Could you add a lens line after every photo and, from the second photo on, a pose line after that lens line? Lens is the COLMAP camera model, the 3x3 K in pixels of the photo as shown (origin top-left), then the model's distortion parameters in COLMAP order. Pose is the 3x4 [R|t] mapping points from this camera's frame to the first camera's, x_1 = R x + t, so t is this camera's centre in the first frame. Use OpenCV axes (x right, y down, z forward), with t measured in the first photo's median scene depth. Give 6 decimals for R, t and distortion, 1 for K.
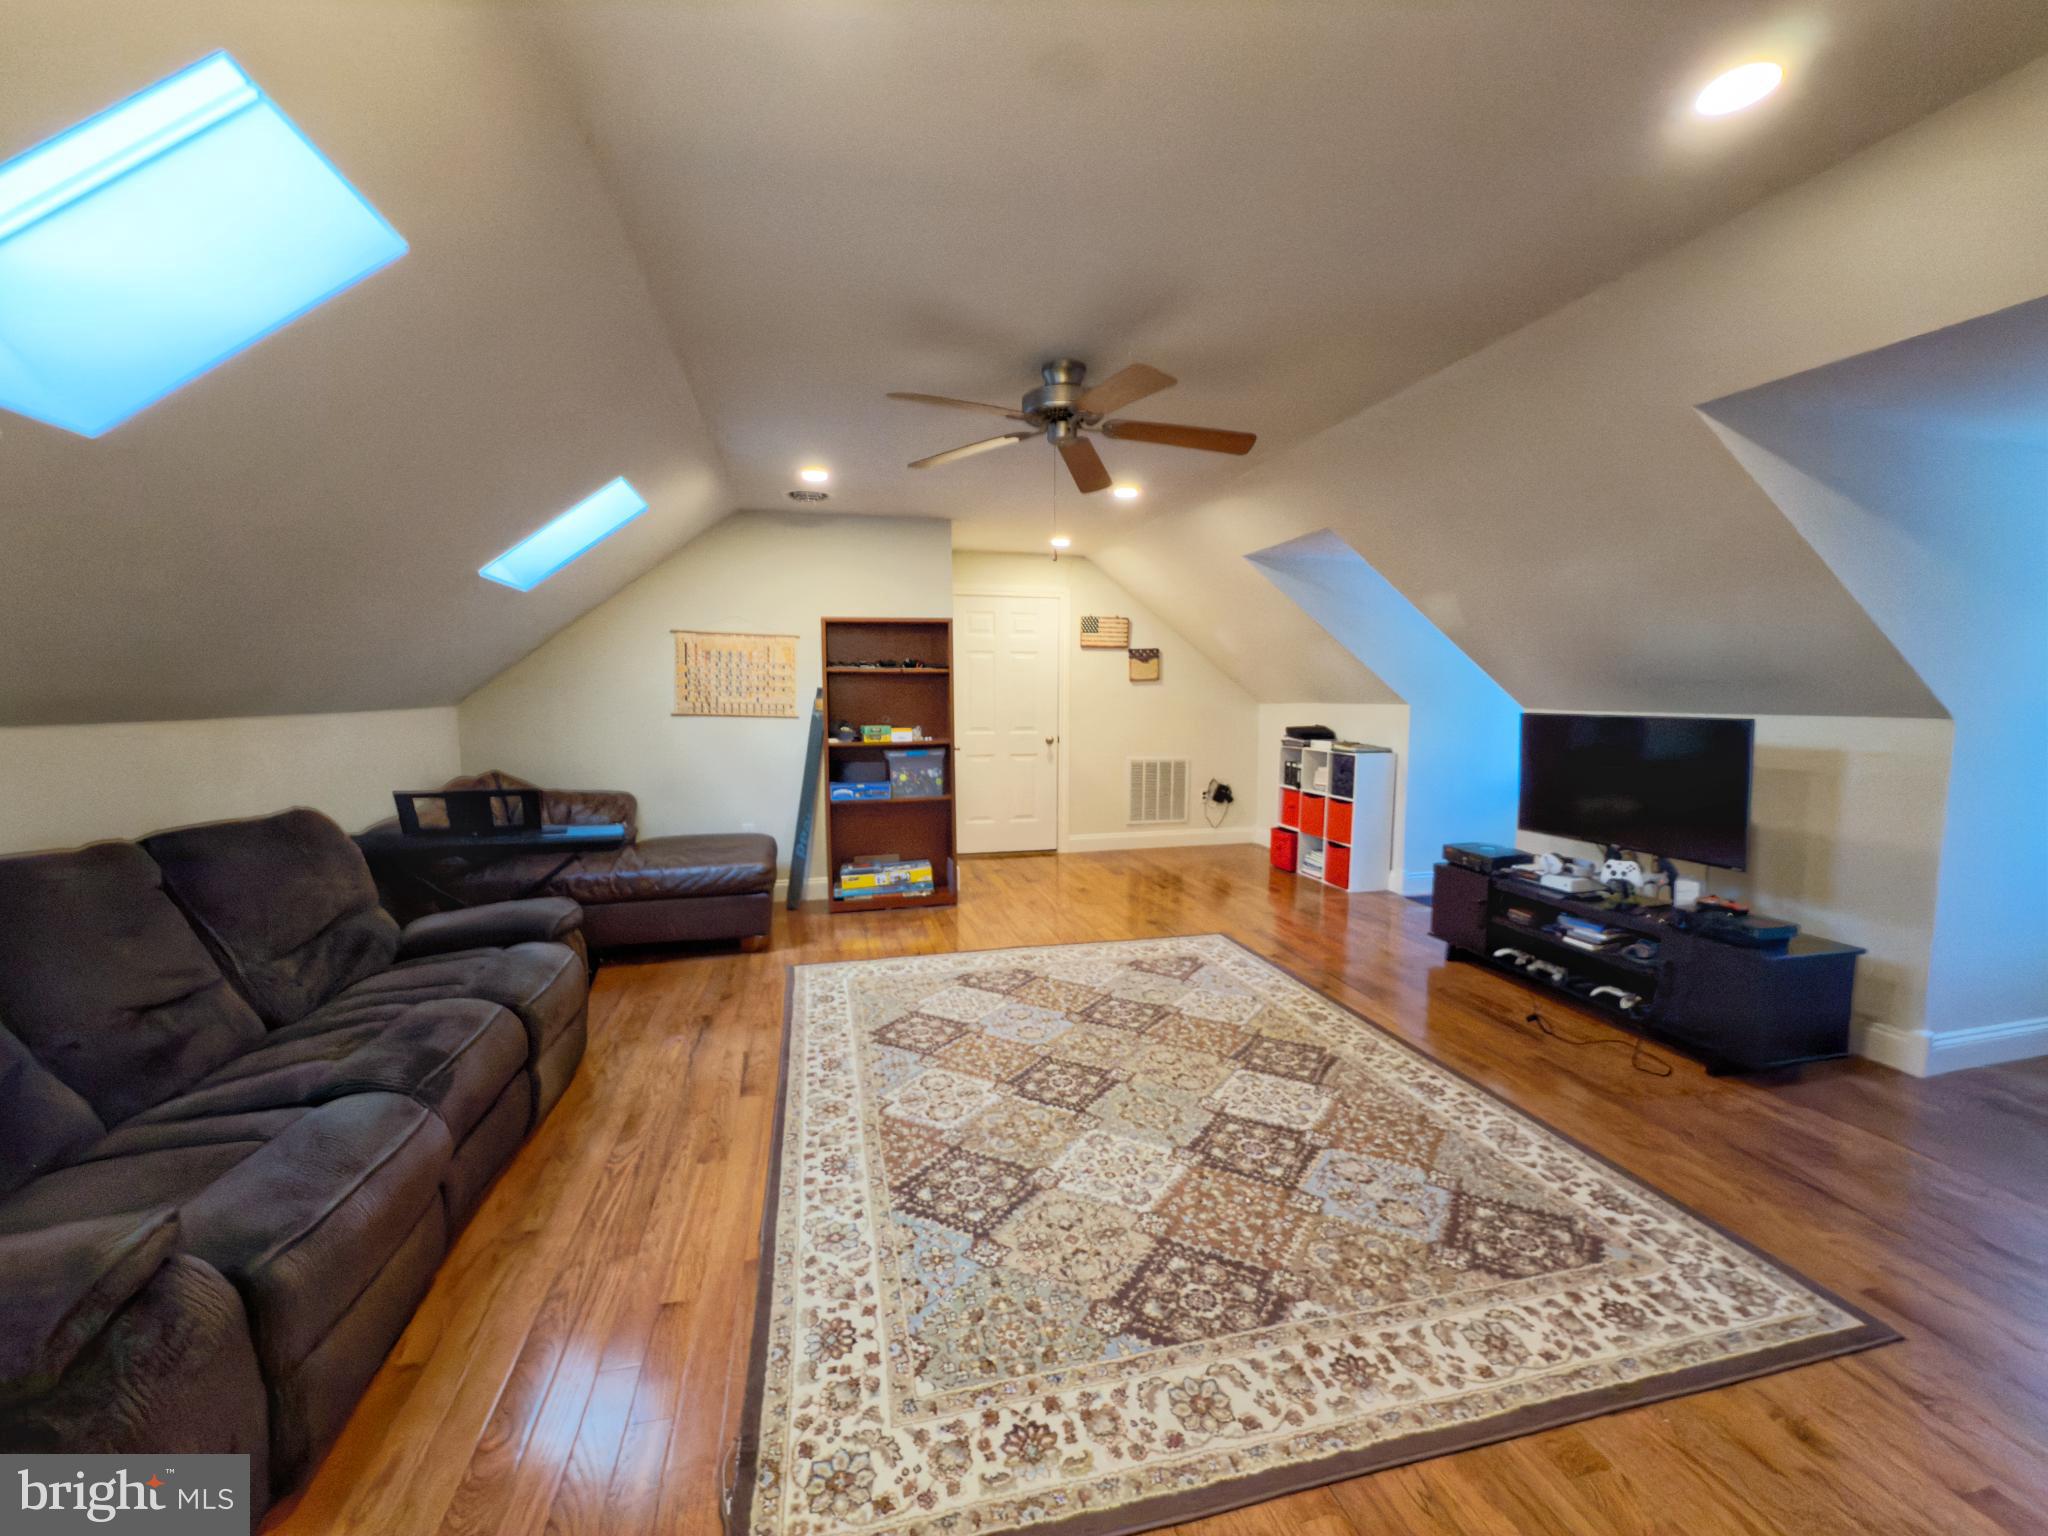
lens RADIAL K [[816.8, 0, 1027.1], [0, 816.8, 761.6], [0, 0, 1]] dist [-0.000353, -0.000643]
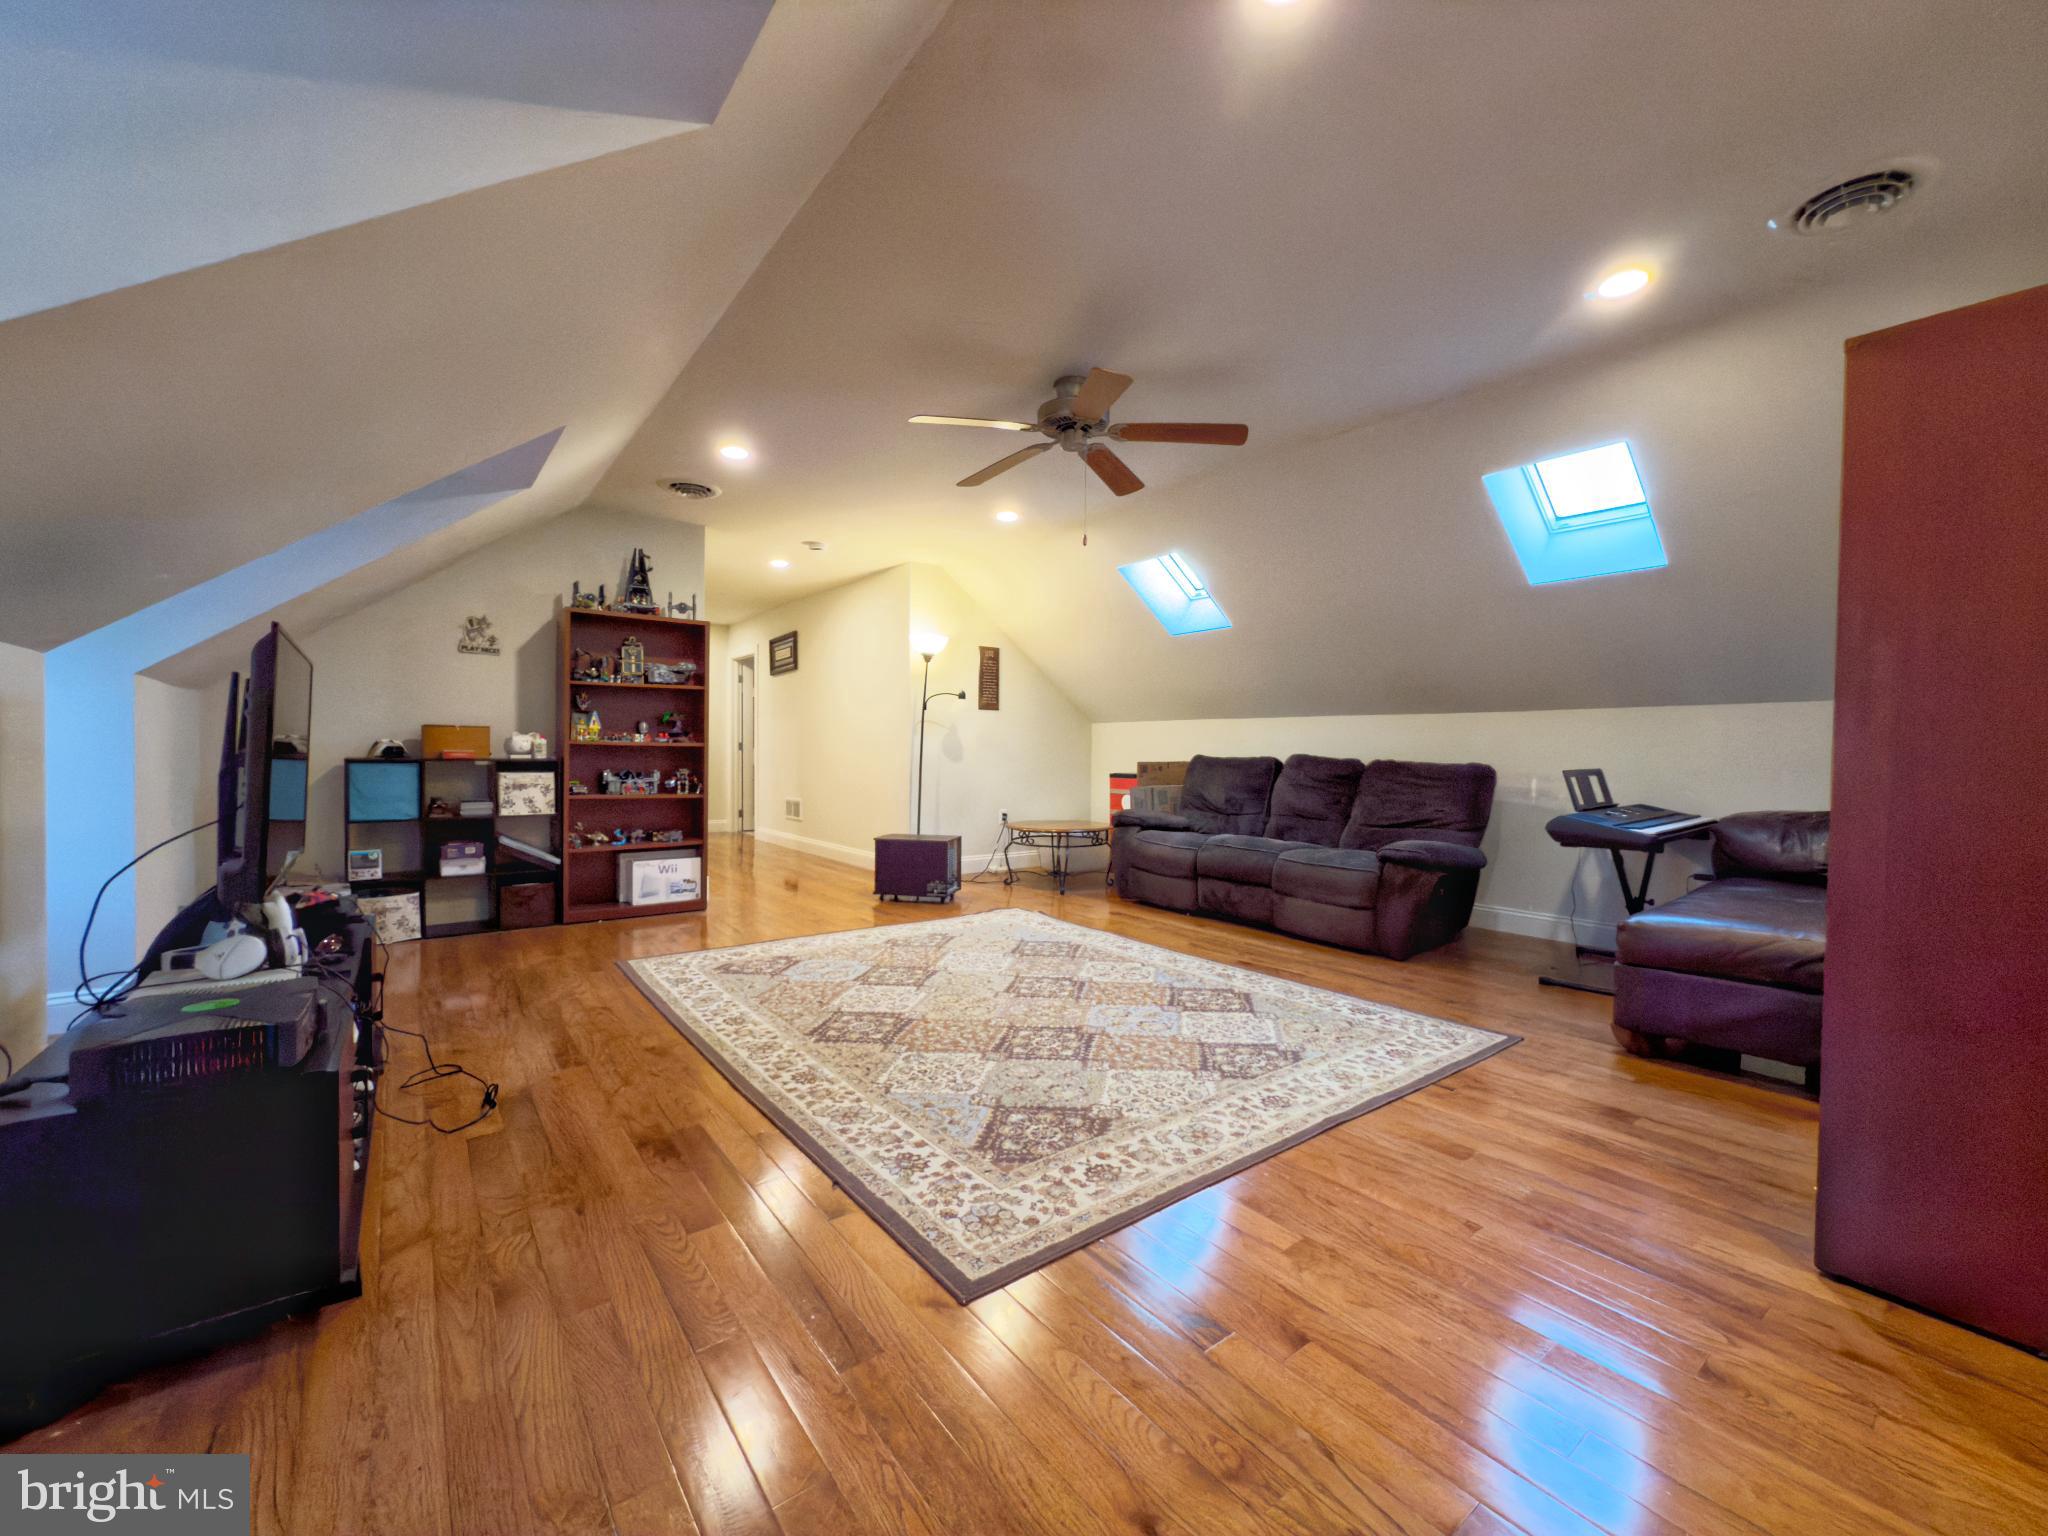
lens RADIAL K [[816.8, 0, 1020.4], [0, 816.8, 759.1], [0, 0, 1]] dist [-0.000353, -0.000643]
pose [[-0.920532, -0.003463, -0.390653, 0.514175], [-0.041134, 0.995262, 0.088105, -0.052399], [0.388497, 0.097173, -0.916312, 1.904093]]
